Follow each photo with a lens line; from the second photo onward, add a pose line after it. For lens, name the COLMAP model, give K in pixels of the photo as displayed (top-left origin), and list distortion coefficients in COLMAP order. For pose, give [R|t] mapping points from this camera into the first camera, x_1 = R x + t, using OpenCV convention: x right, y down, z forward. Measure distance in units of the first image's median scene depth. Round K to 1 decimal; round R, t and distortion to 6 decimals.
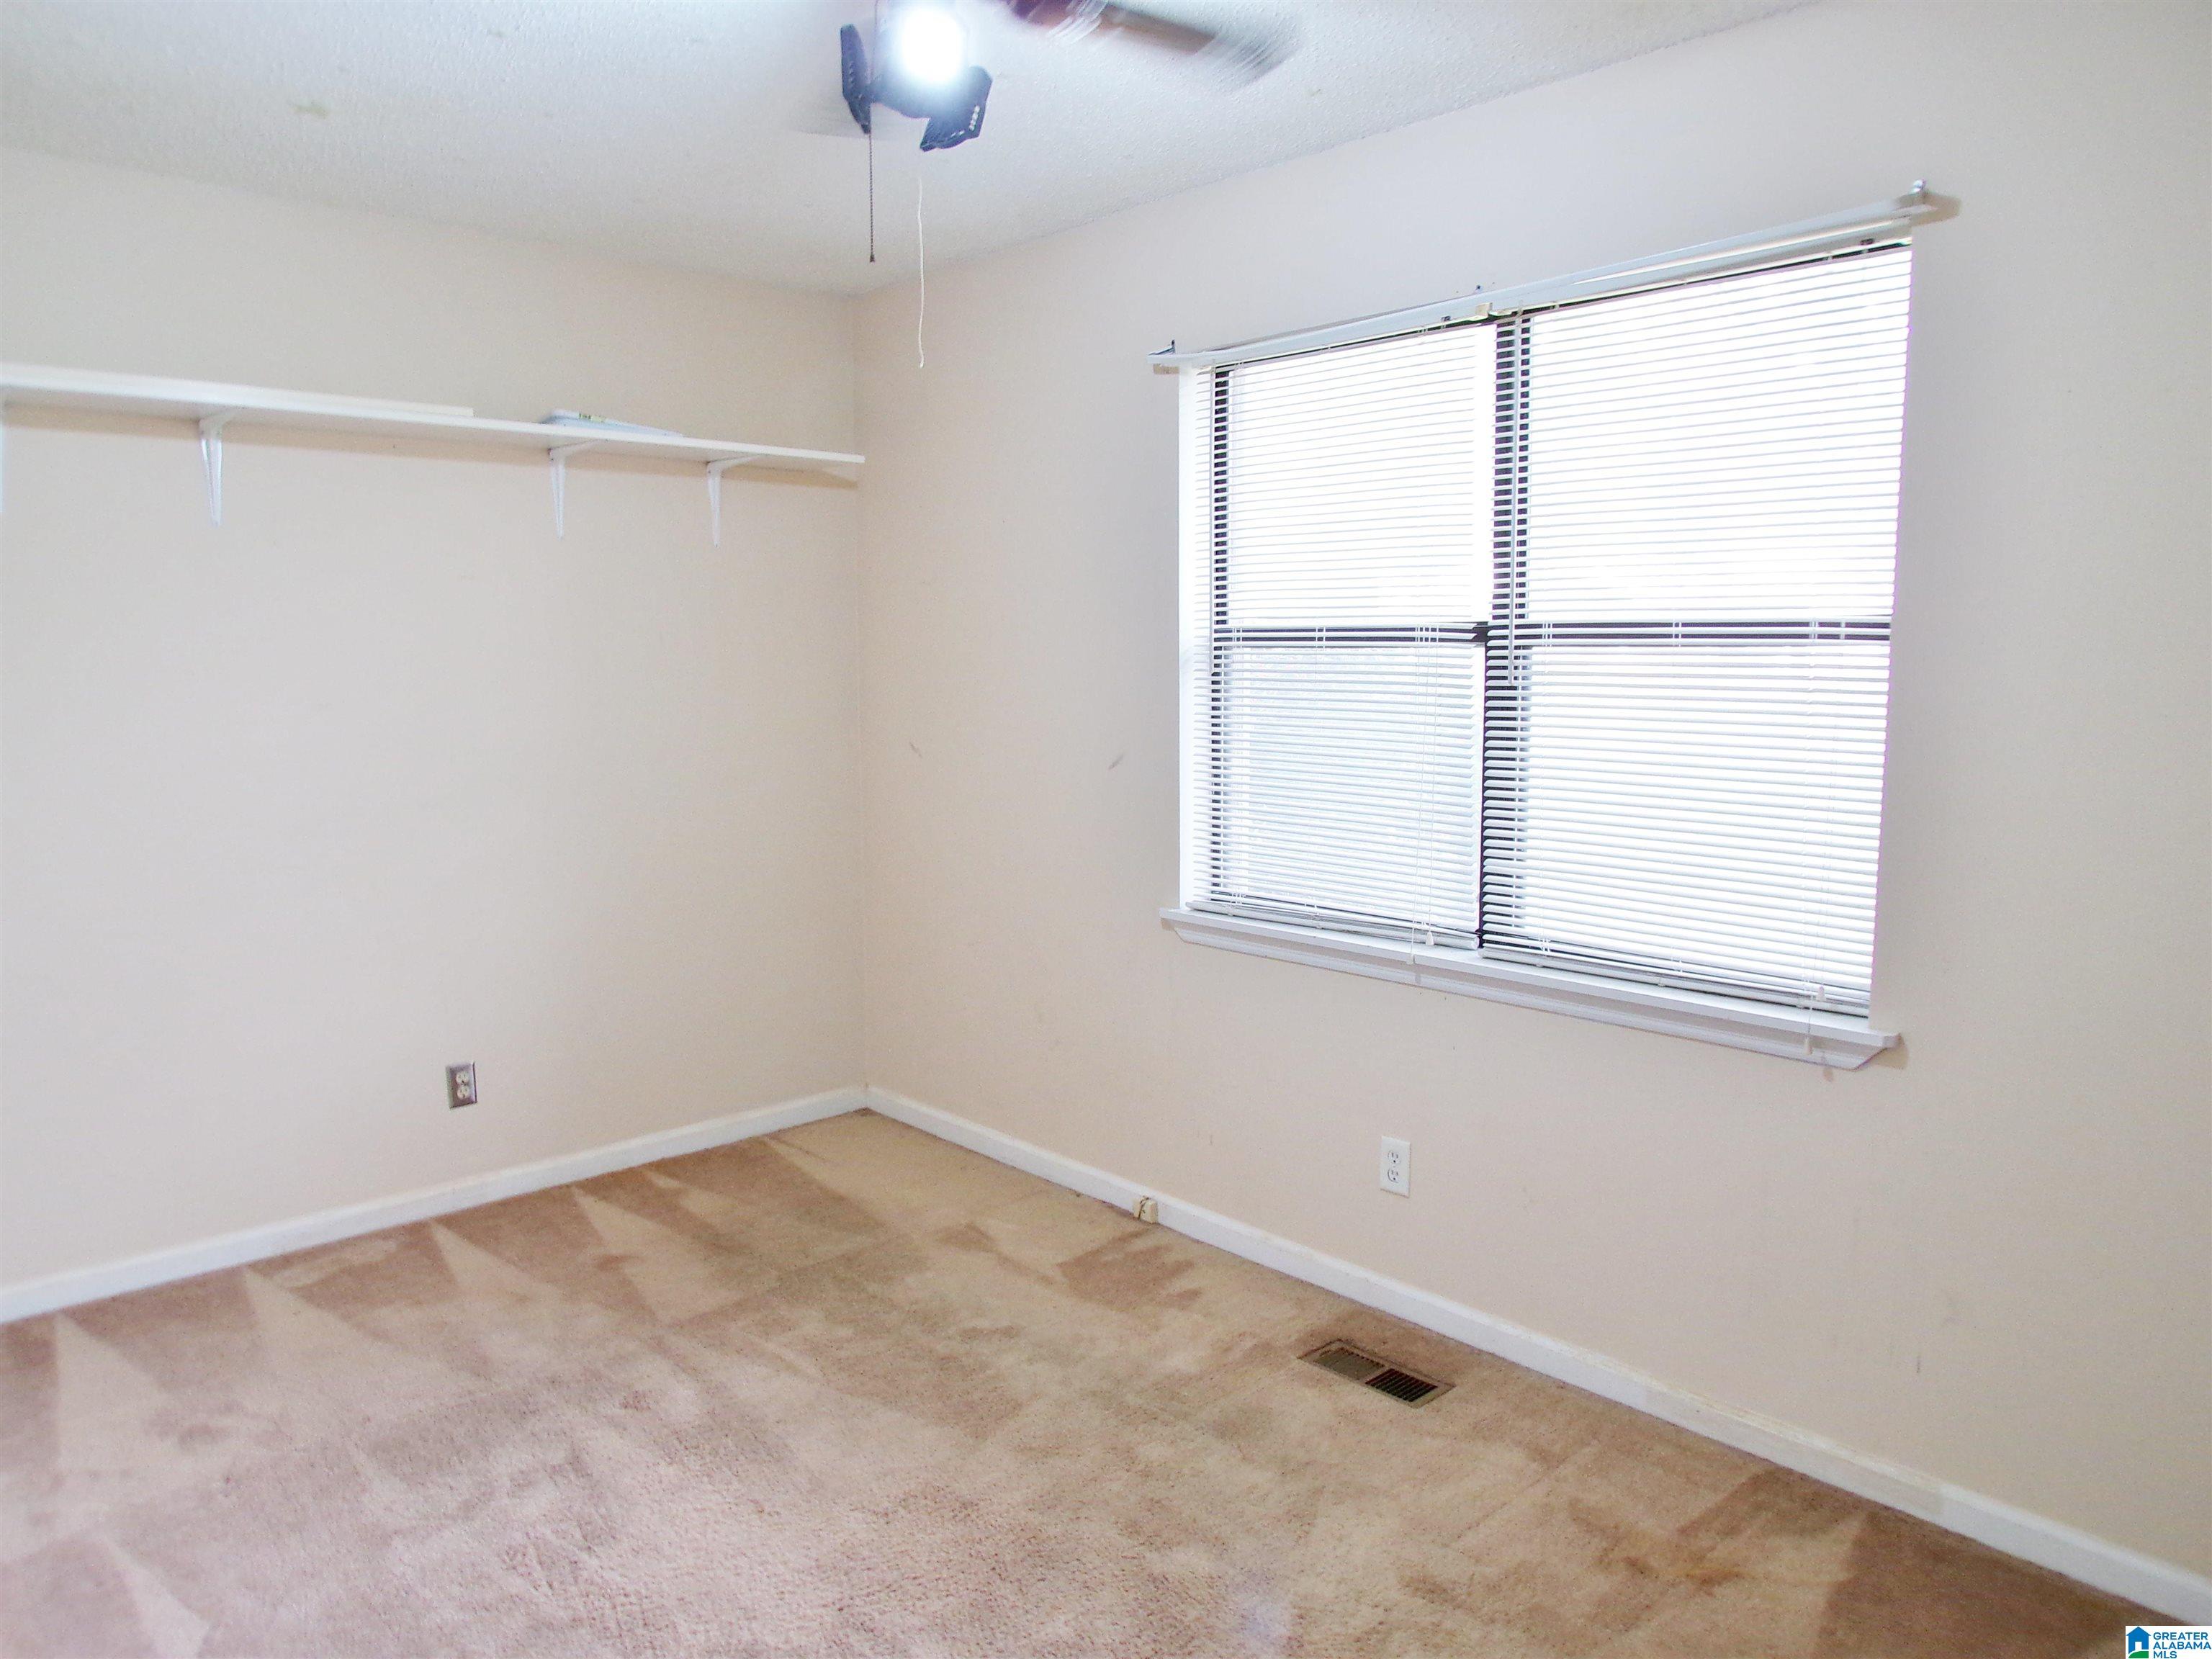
lens RADIAL K [[1490.4, 0, 1095.4], [0, 1490.4, 834.0], [0, 0, 1]] dist [-0.049890, 0.020866]
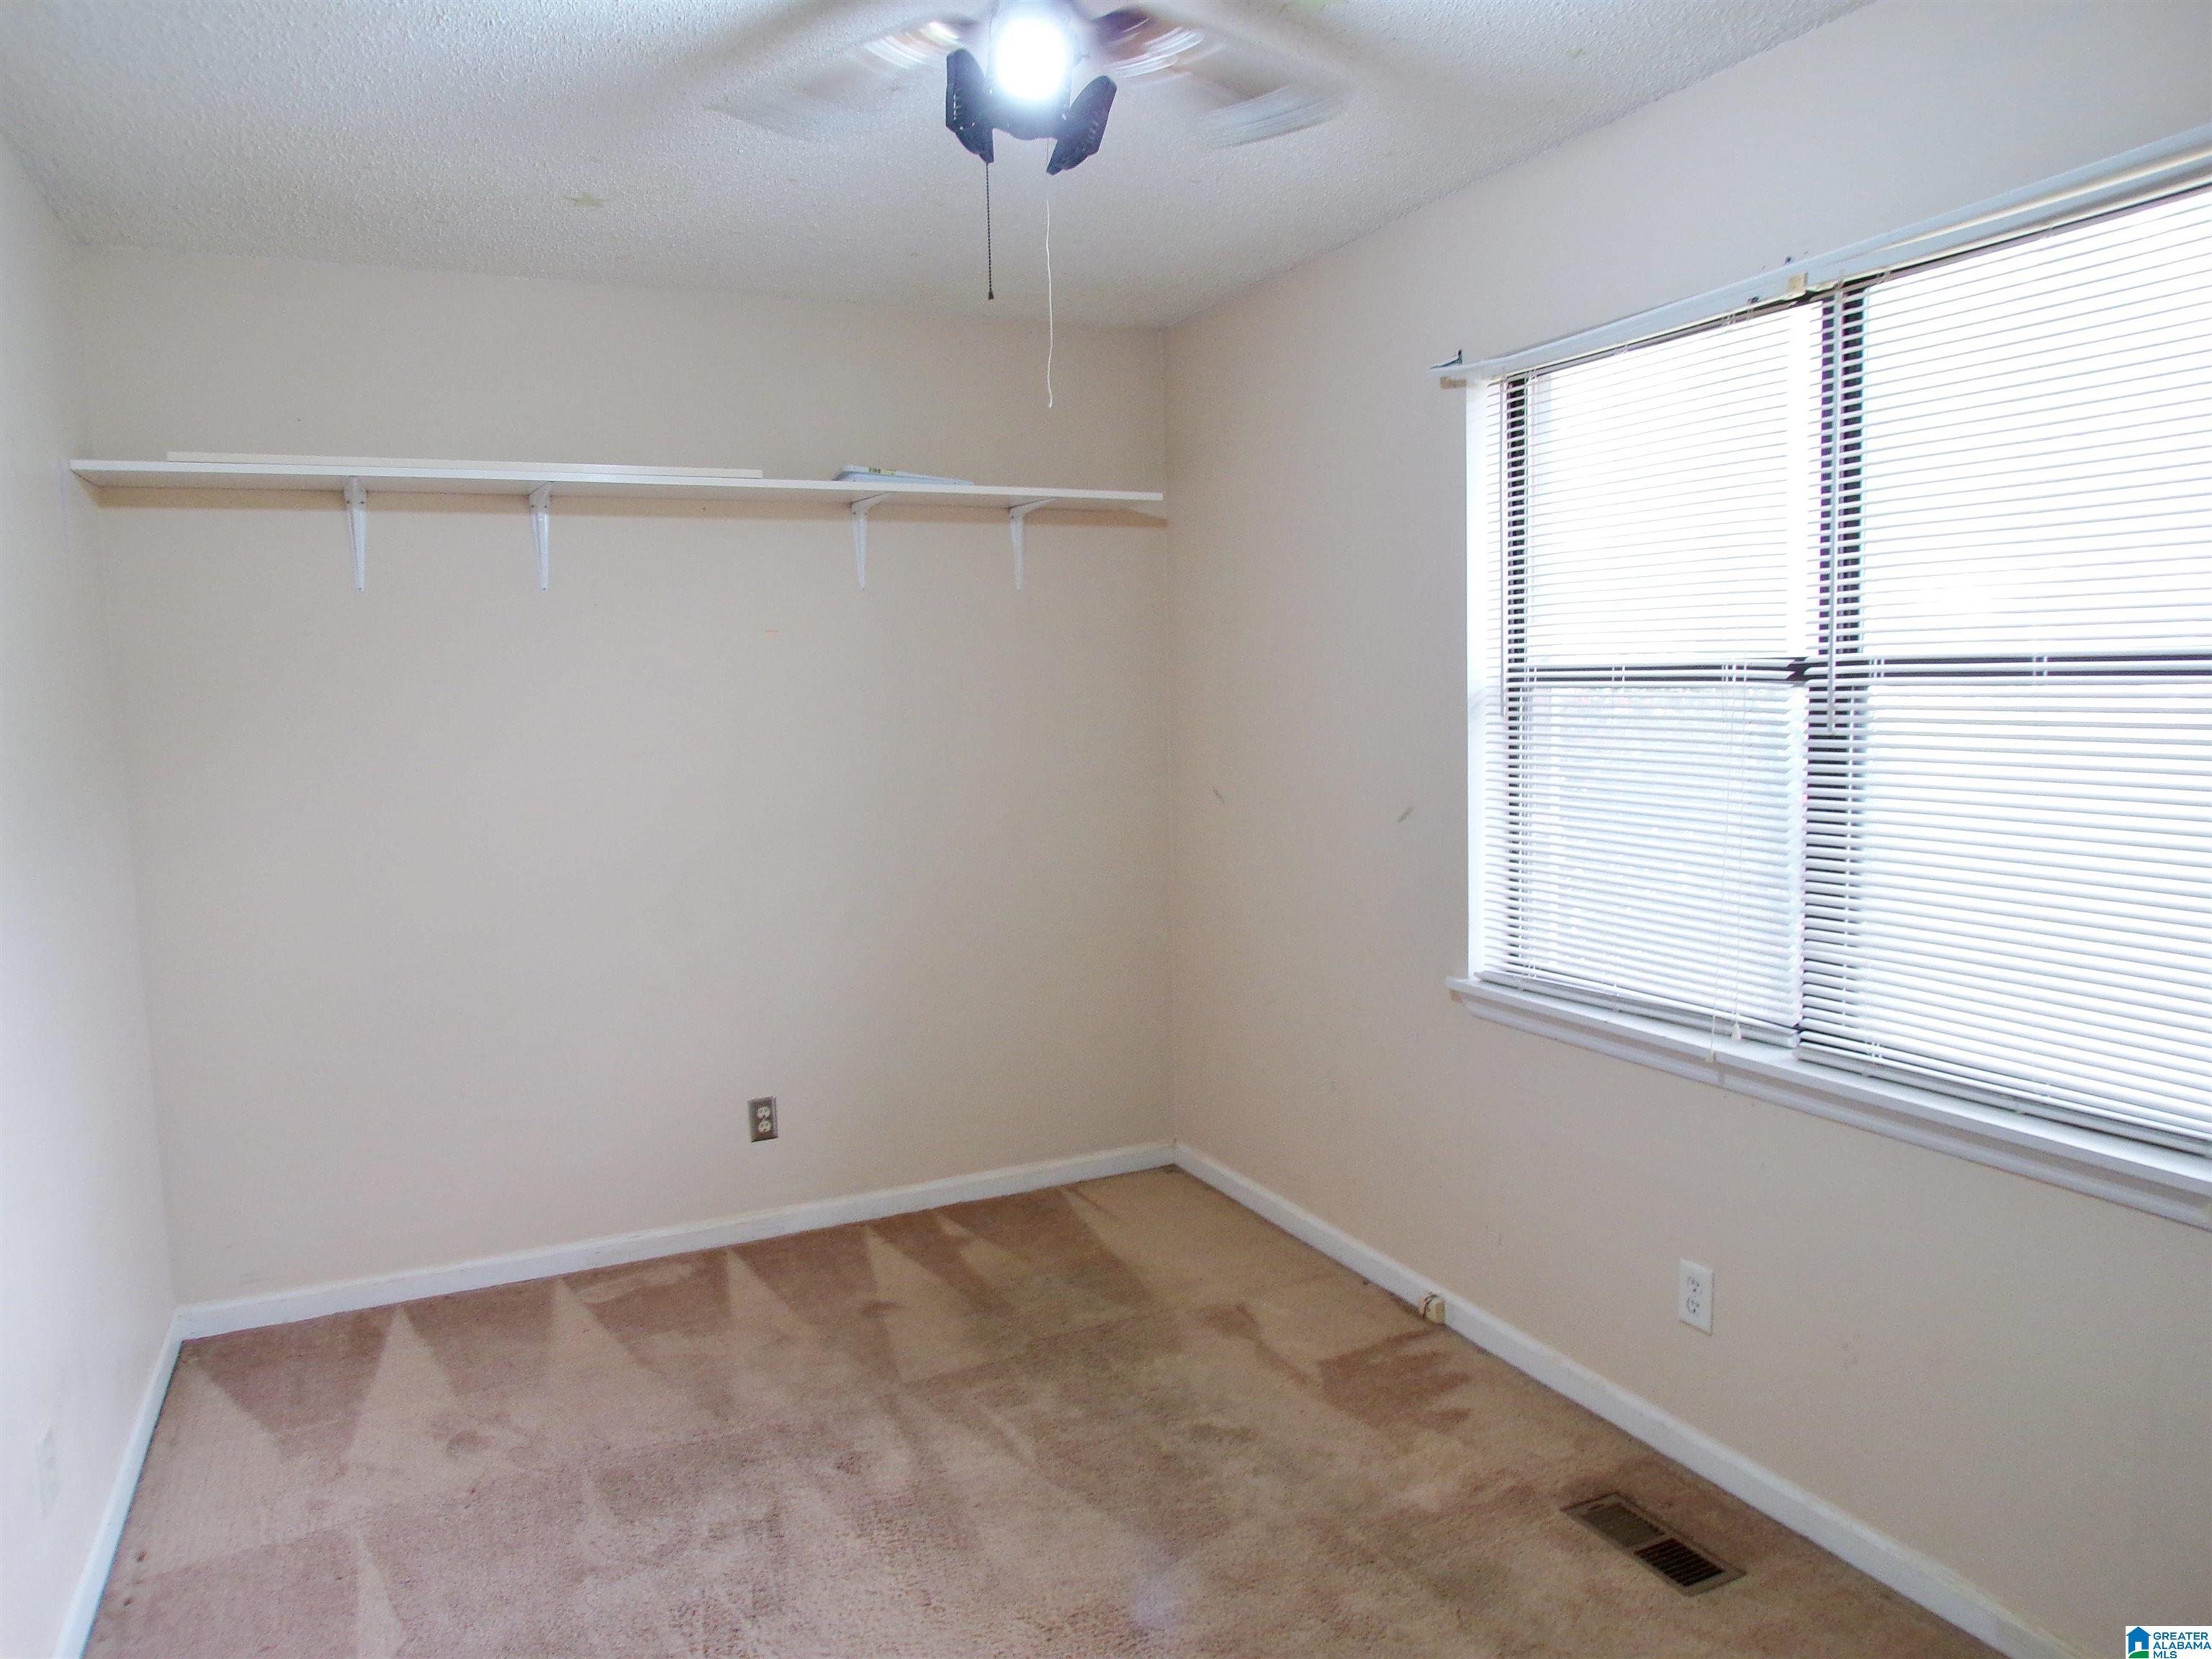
lens RADIAL K [[1490.7, 0, 1093.5], [0, 1490.7, 835.9], [0, 0, 1]] dist [-0.051034, 0.027388]
pose [[0.953733, 0.012328, -0.300402, 0.126783], [-0.016872, 0.999779, -0.012537, -0.024558], [0.300181, 0.017025, 0.953730, 0.087475]]
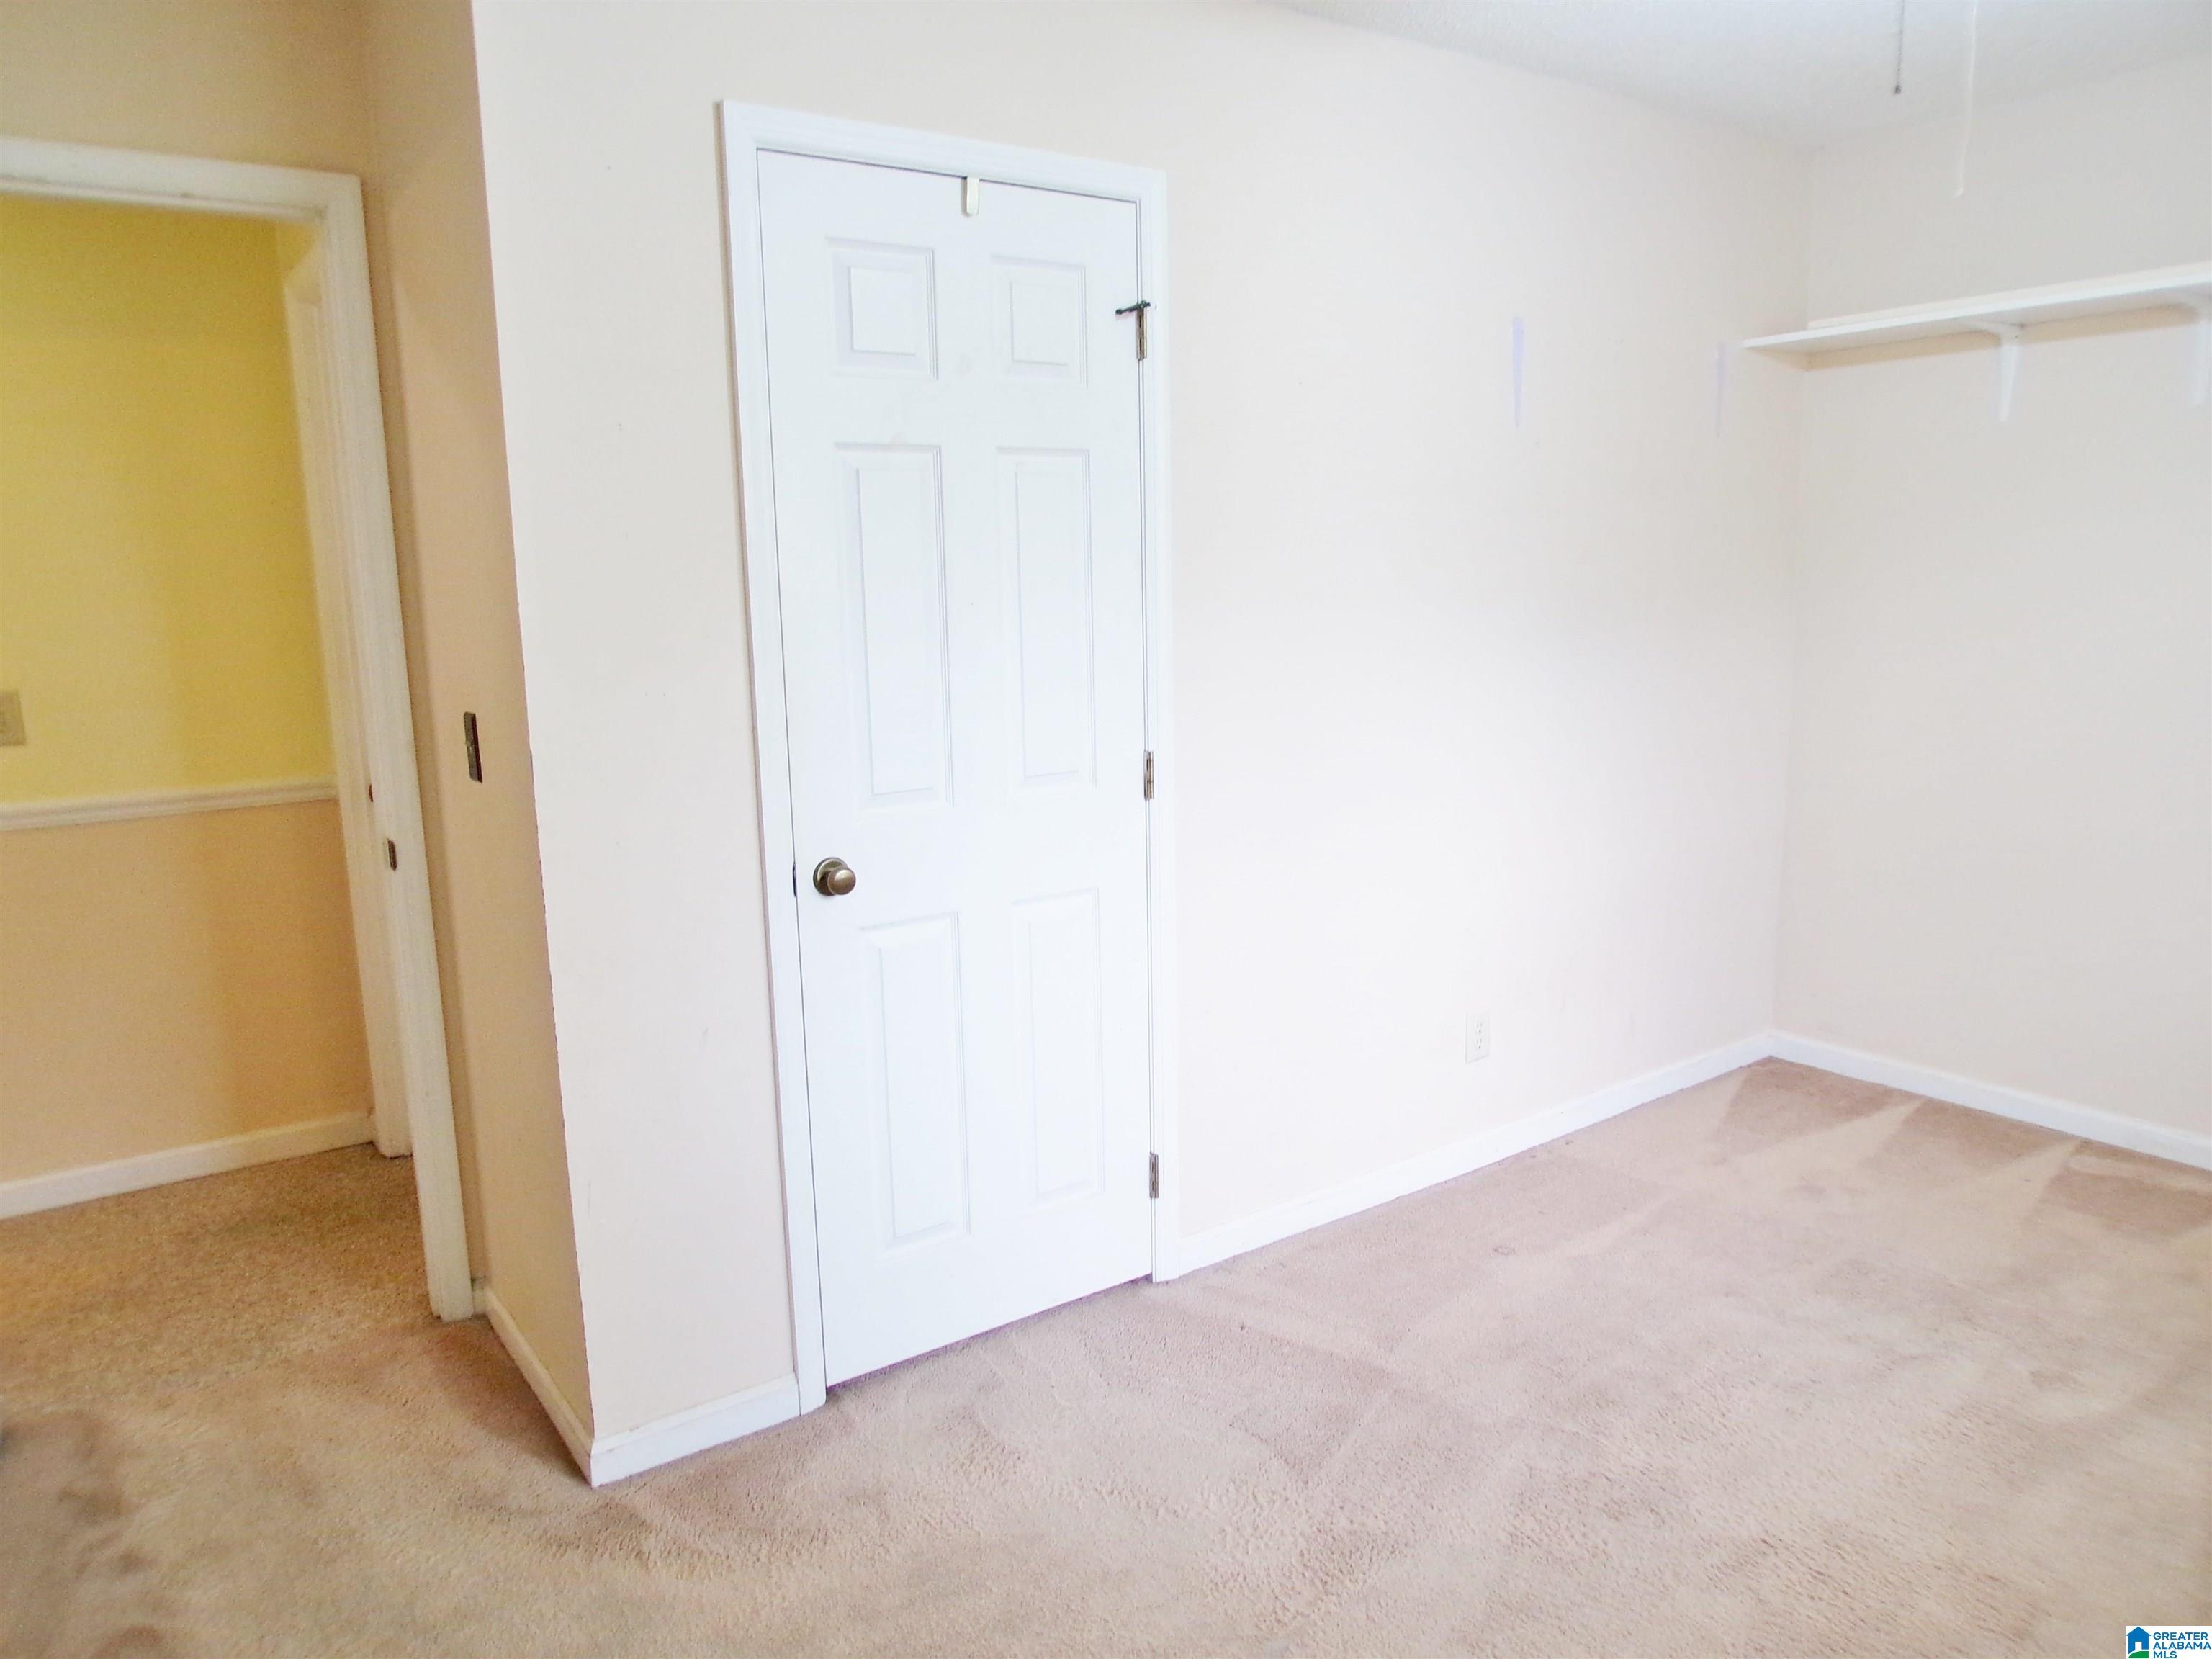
lens RADIAL K [[1490.7, 0, 1093.5], [0, 1490.7, 835.9], [0, 0, 1]] dist [-0.051034, 0.027388]
pose [[-0.132690, 0.181636, -0.974372, 0.536405], [-0.097963, 0.975848, 0.195252, -0.053913], [0.986305, 0.121360, -0.111692, 0.442617]]
